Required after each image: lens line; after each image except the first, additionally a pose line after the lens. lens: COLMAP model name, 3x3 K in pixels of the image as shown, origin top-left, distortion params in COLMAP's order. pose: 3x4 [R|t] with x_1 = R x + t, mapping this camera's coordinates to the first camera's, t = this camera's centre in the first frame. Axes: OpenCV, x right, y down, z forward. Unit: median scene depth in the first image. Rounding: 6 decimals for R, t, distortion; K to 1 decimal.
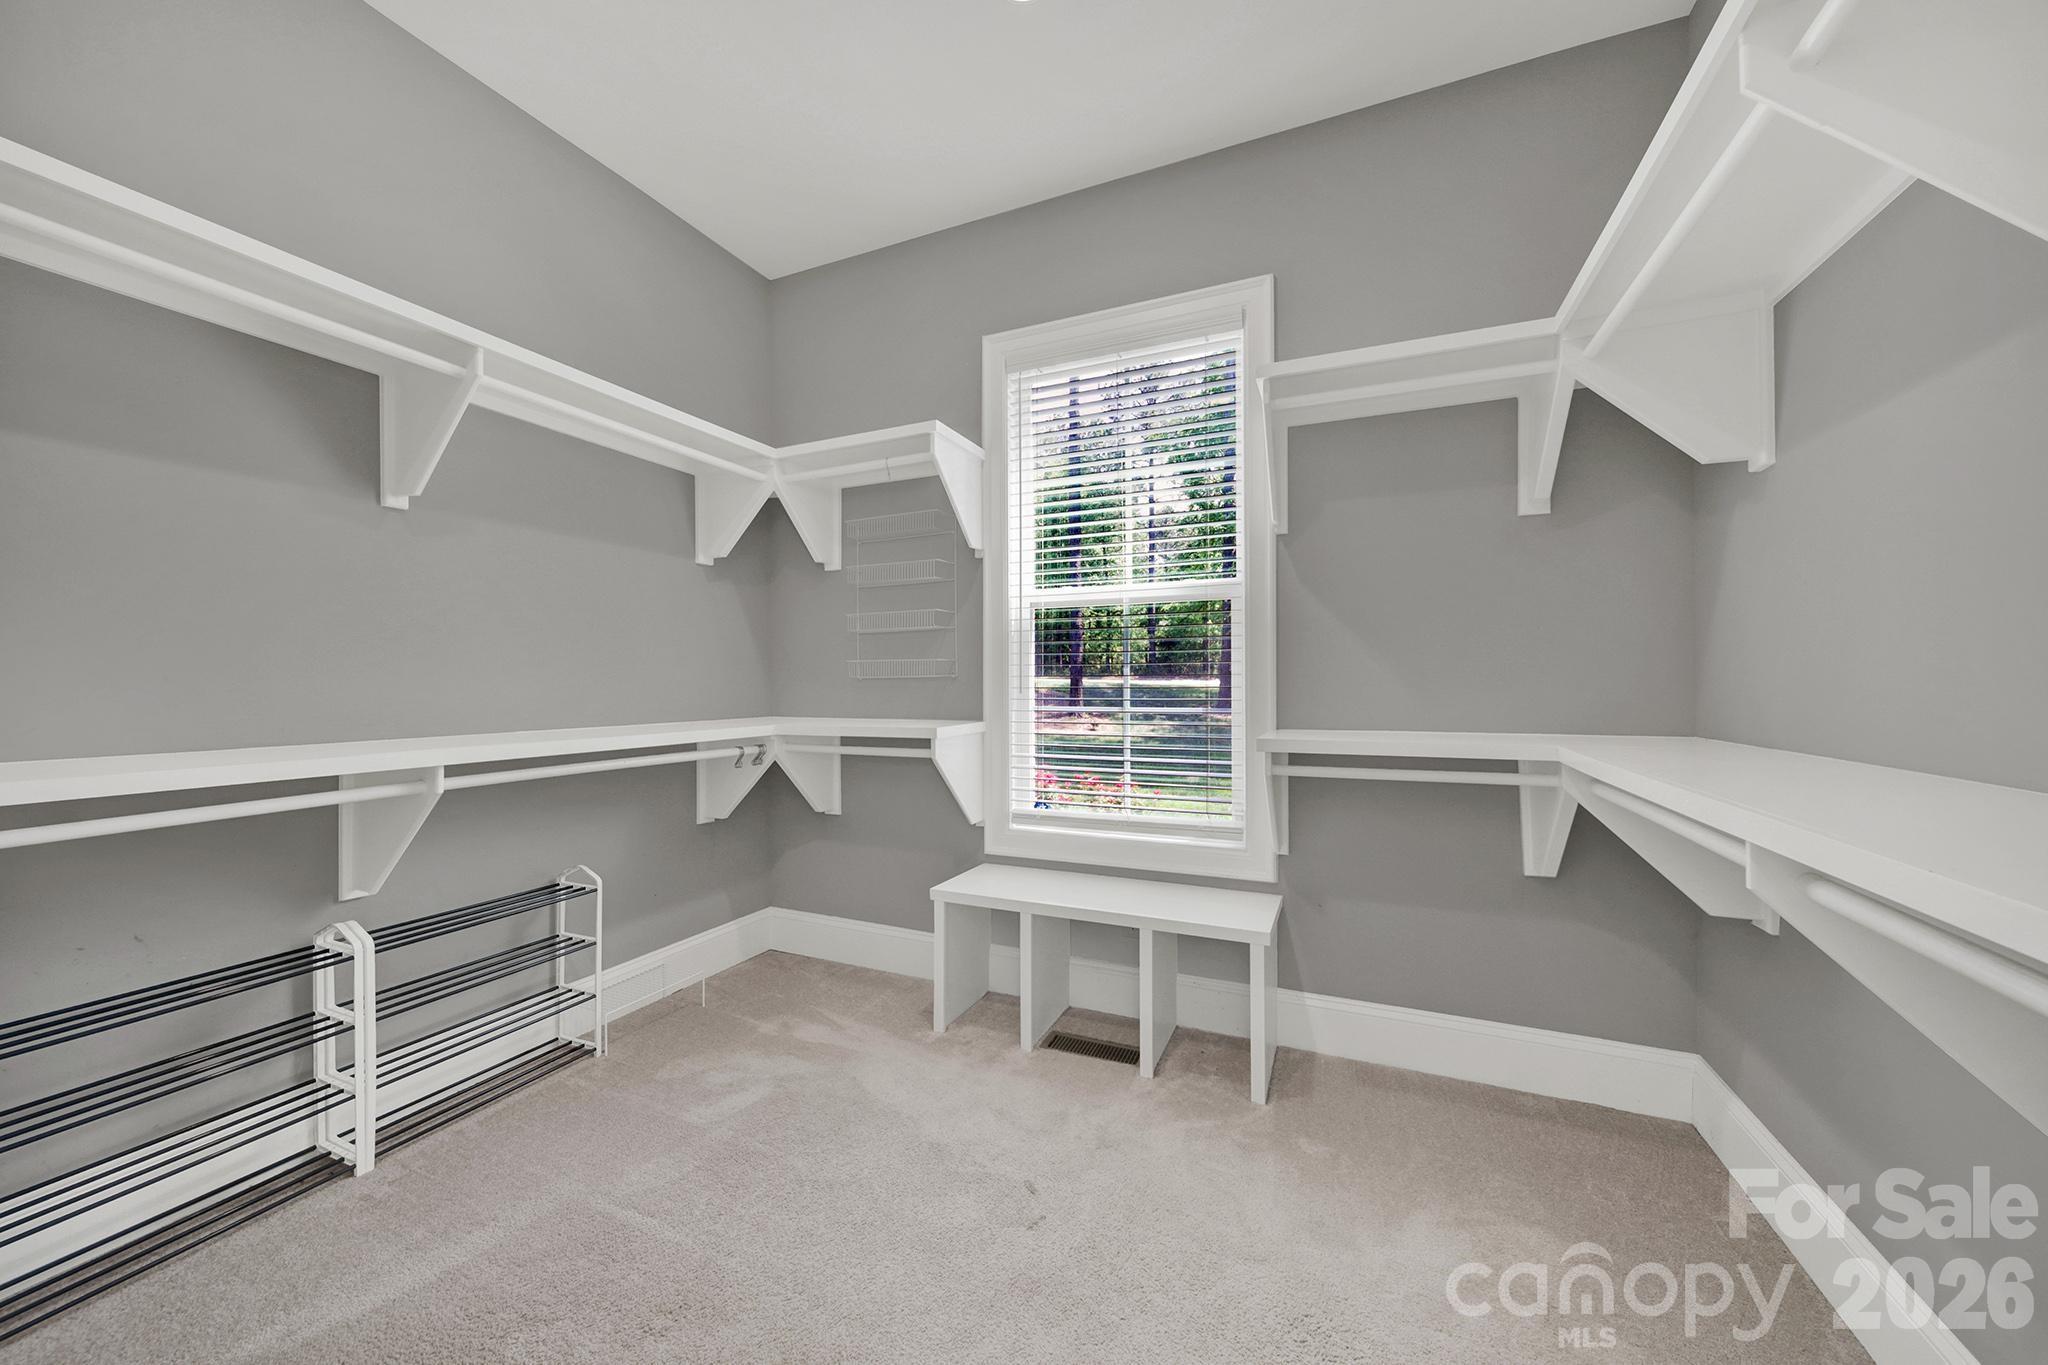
lens RADIAL K [[749.4, 0, 1012.4], [0, 749.4, 686.7], [0, 0, 1]] dist [-0.001604, -0.000155]
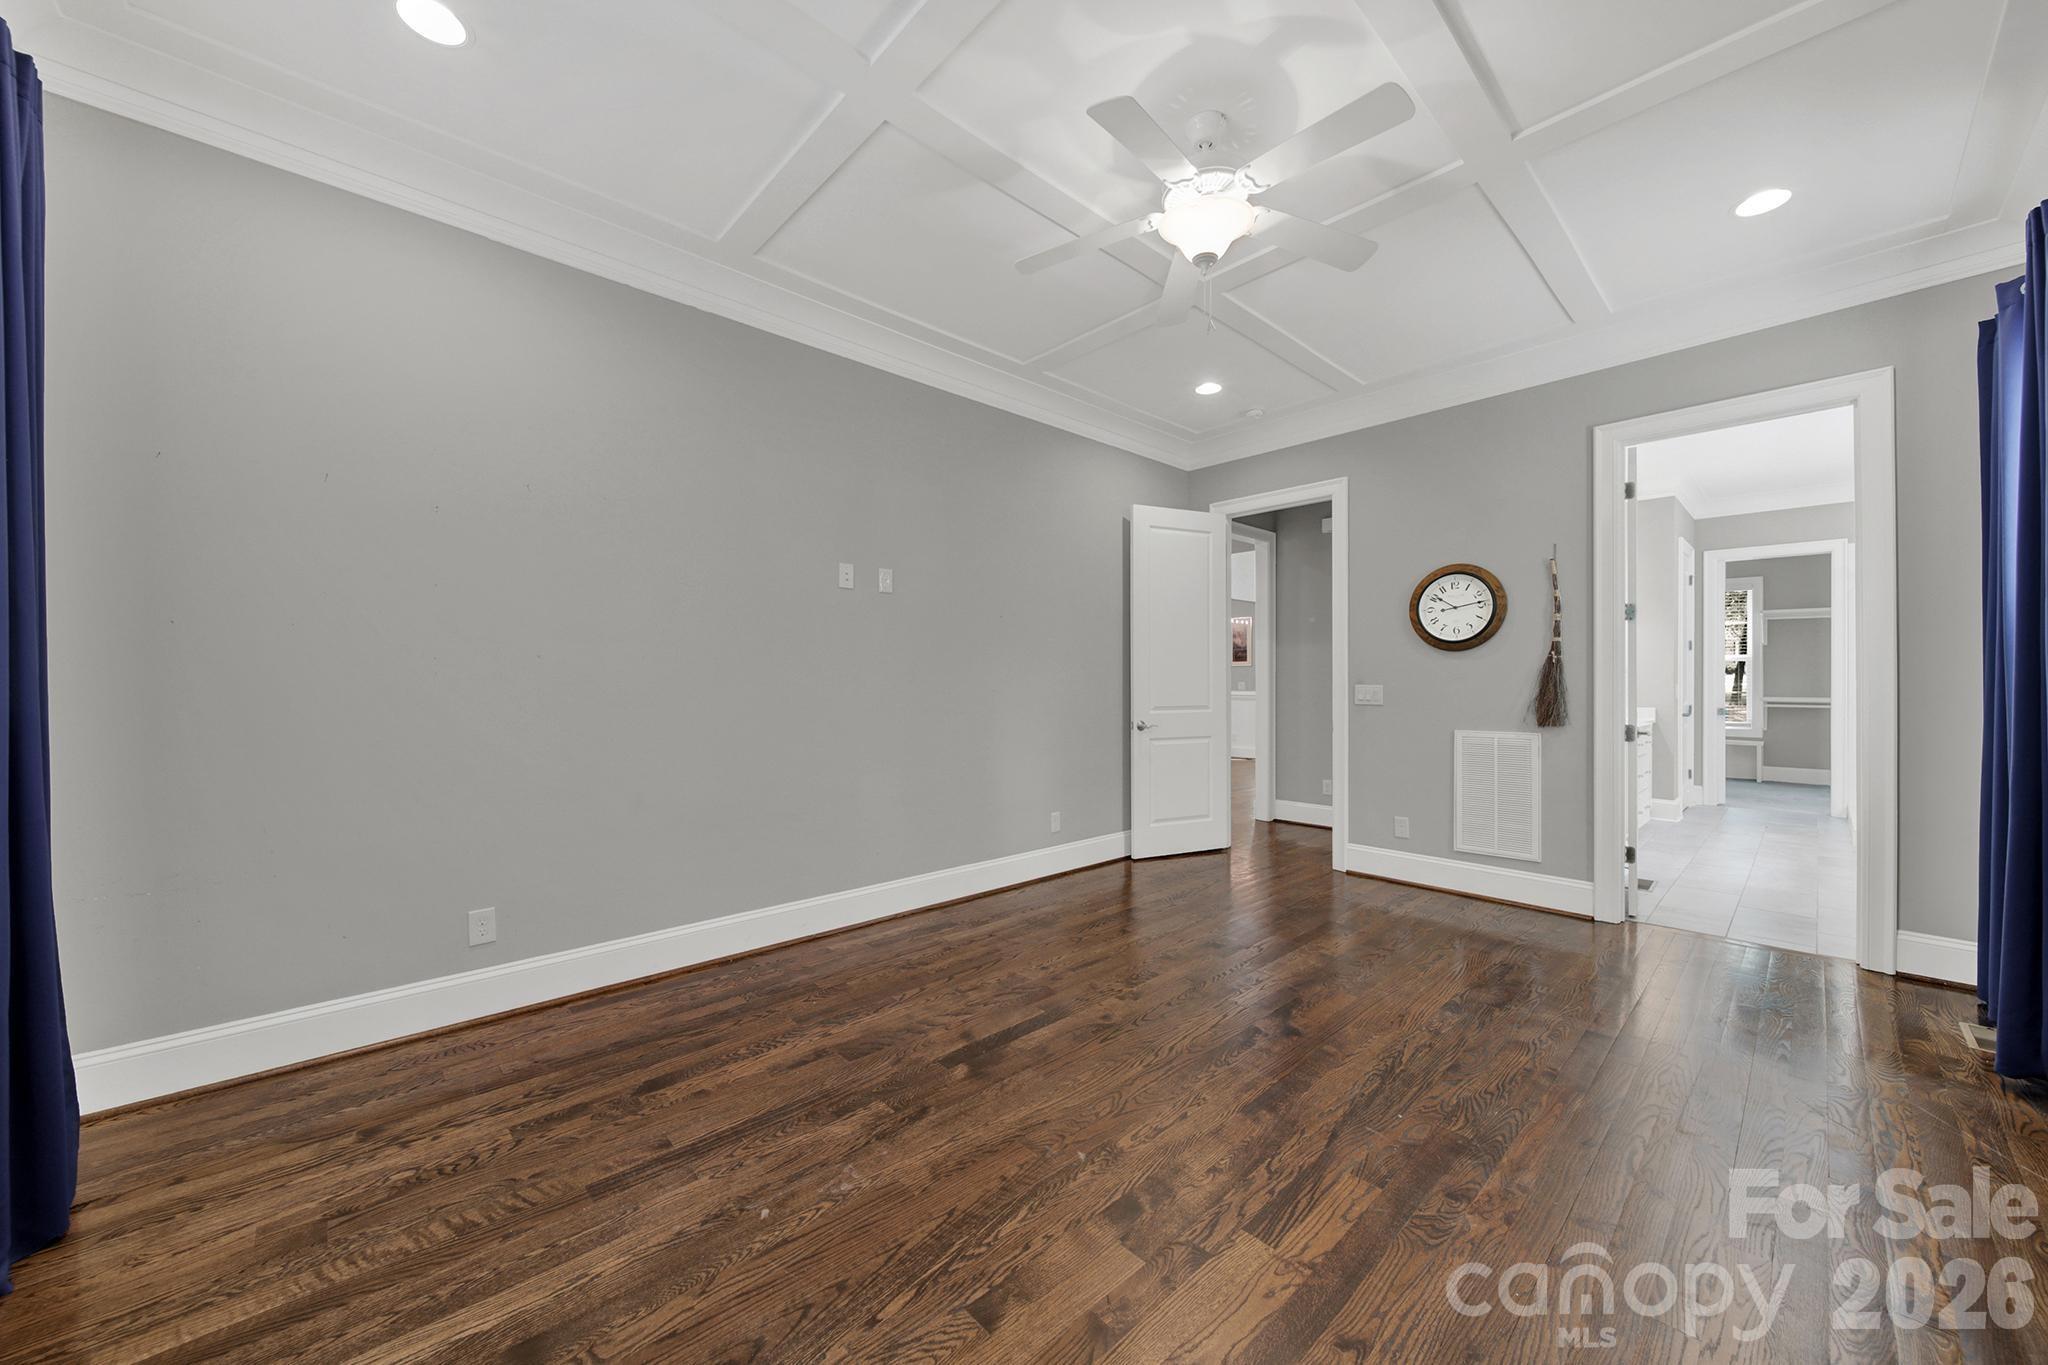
lens RADIAL K [[749.4, 0, 1039.4], [0, 749.4, 685.3], [0, 0, 1]] dist [-0.001604, -0.000155]
pose [[0.925638, 0.004844, -0.378380, -1.625826], [-0.003167, 0.999982, 0.005054, -0.014902], [0.378398, -0.003480, 0.925636, -3.940404]]
